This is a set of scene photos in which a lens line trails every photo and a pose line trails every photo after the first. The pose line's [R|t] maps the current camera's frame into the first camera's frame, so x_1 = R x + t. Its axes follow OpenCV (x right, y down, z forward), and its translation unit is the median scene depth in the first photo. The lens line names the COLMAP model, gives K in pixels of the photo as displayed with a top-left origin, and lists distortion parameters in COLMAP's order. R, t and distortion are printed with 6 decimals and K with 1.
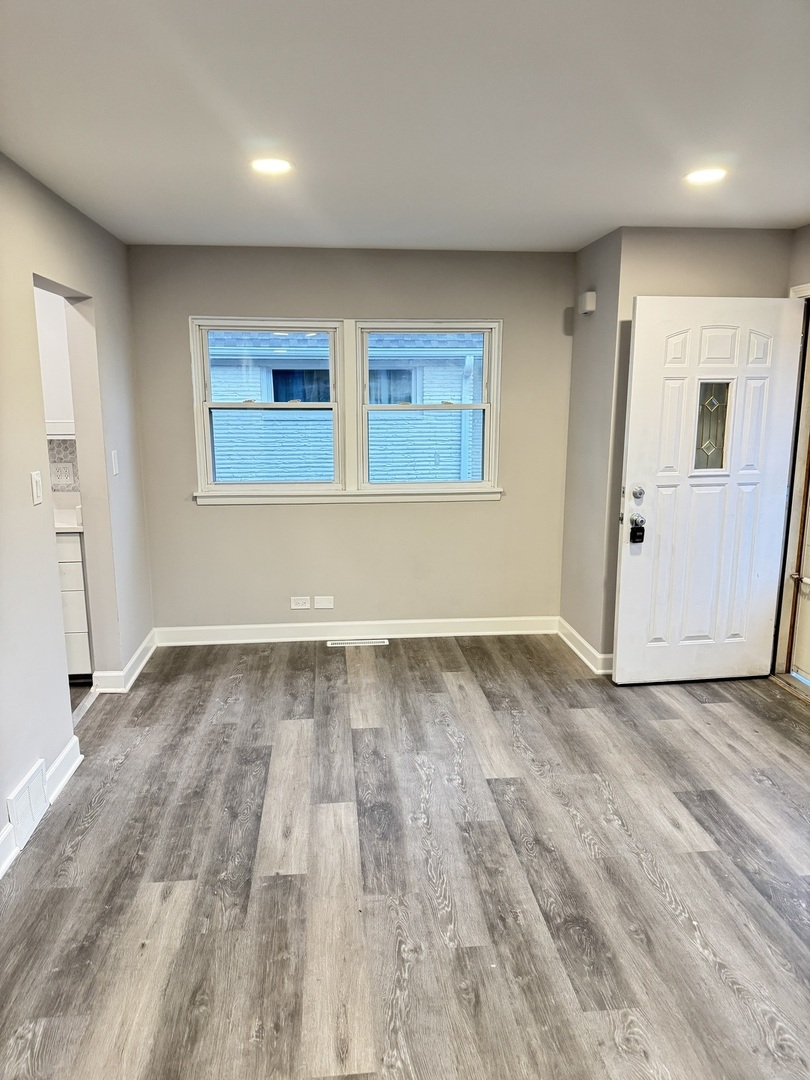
lens RADIAL K [[754.9, 0, 405.0], [0, 754.9, 540.0], [0, 0, 1]] dist [0.087262, 0.000253]
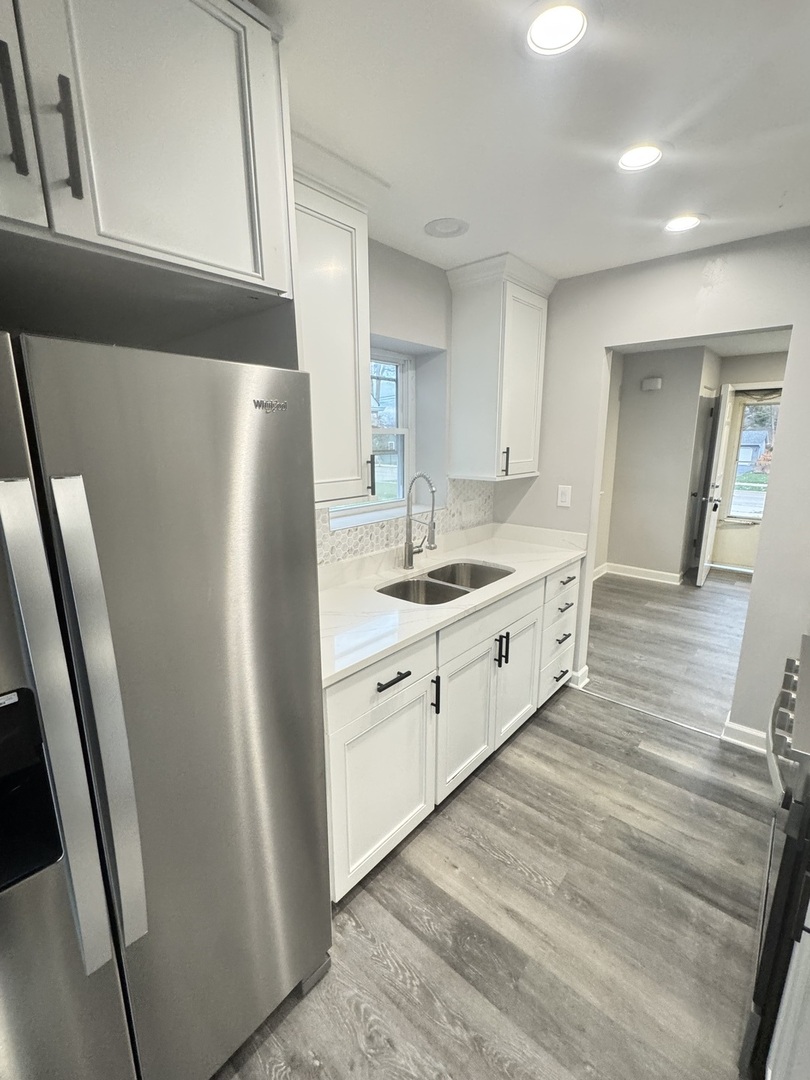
lens RADIAL K [[464.9, 0, 405.0], [0, 464.9, 540.0], [0, 0, 1]] dist [-0.000600, 0.000246]
pose [[0.727827, -0.152719, 0.668539, -1.059361], [0.133447, 0.987792, 0.080367, -0.123540], [-0.672651, 0.030722, 0.739322, 0.655637]]
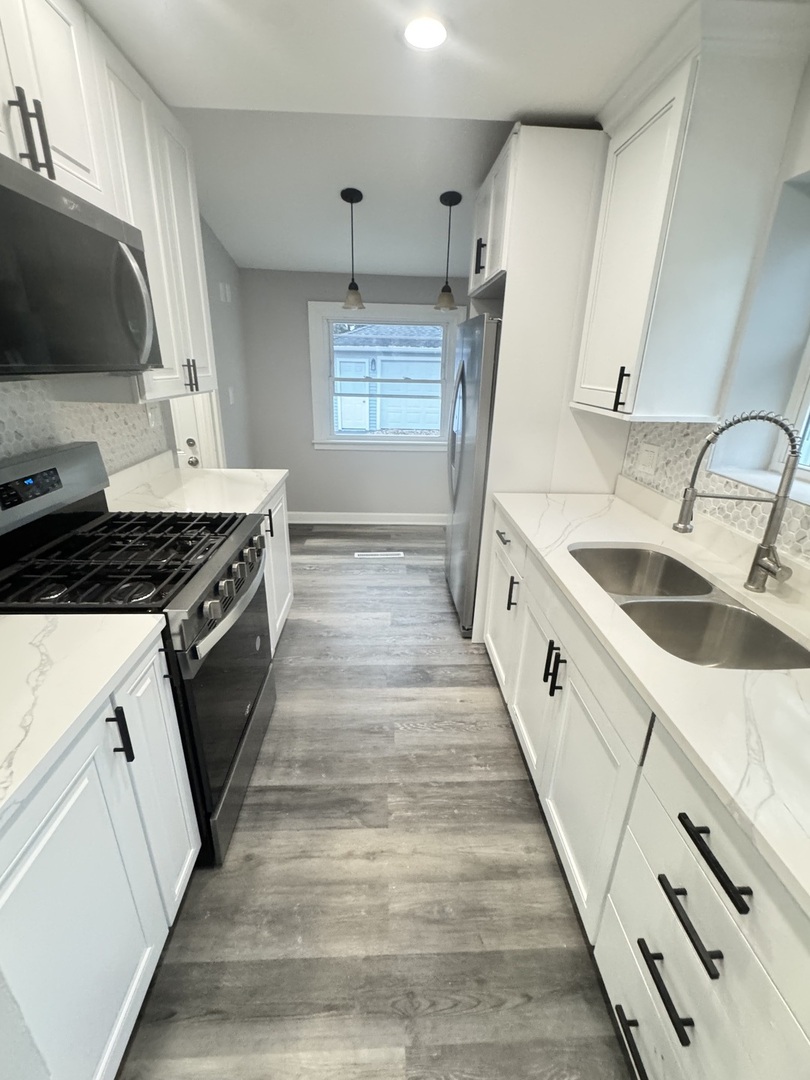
lens RADIAL K [[464.9, 0, 405.0], [0, 464.9, 540.0], [0, 0, 1]] dist [-0.000600, 0.000246]
pose [[-0.057408, 0.354427, -0.933320, -0.350675], [-0.213652, 0.908842, 0.358273, -0.137849], [0.975222, 0.219974, 0.023549, 0.828736]]
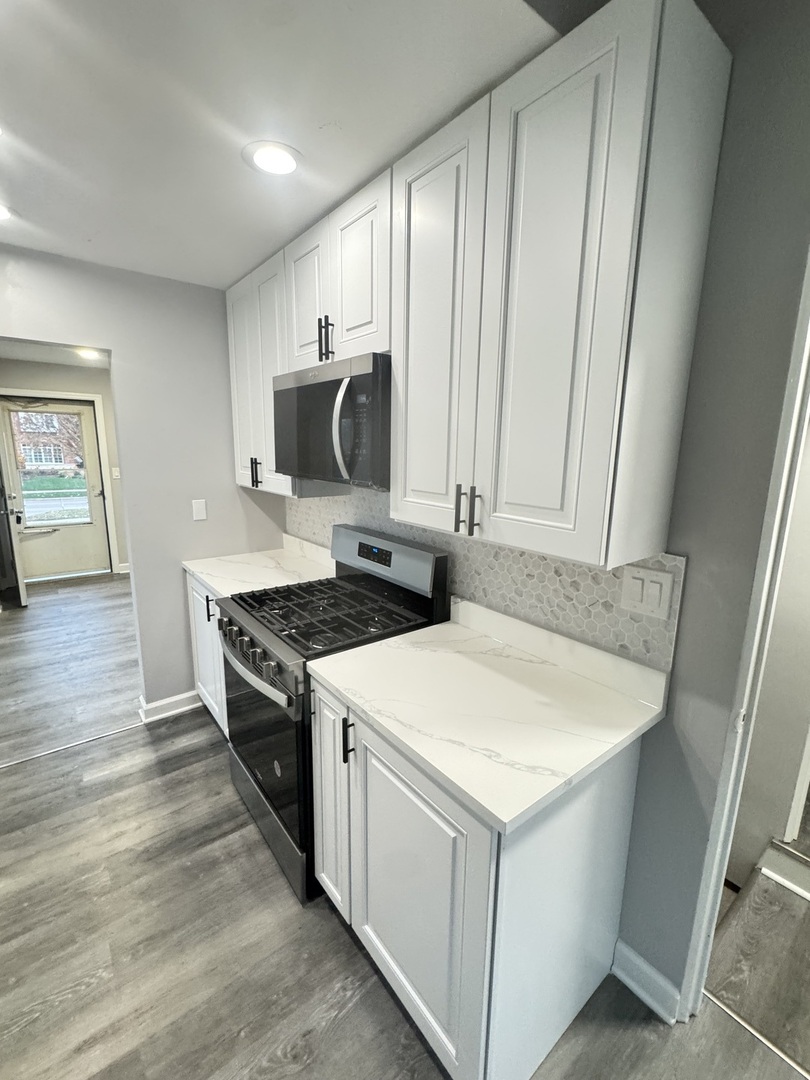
lens RADIAL K [[464.9, 0, 405.0], [0, 464.9, 540.0], [0, 0, 1]] dist [-0.000600, 0.000246]
pose [[-0.531999, -0.173812, 0.828713, -1.091651], [0.141212, 0.946787, 0.289228, -0.148608], [-0.834887, 0.270893, -0.479146, 0.770185]]
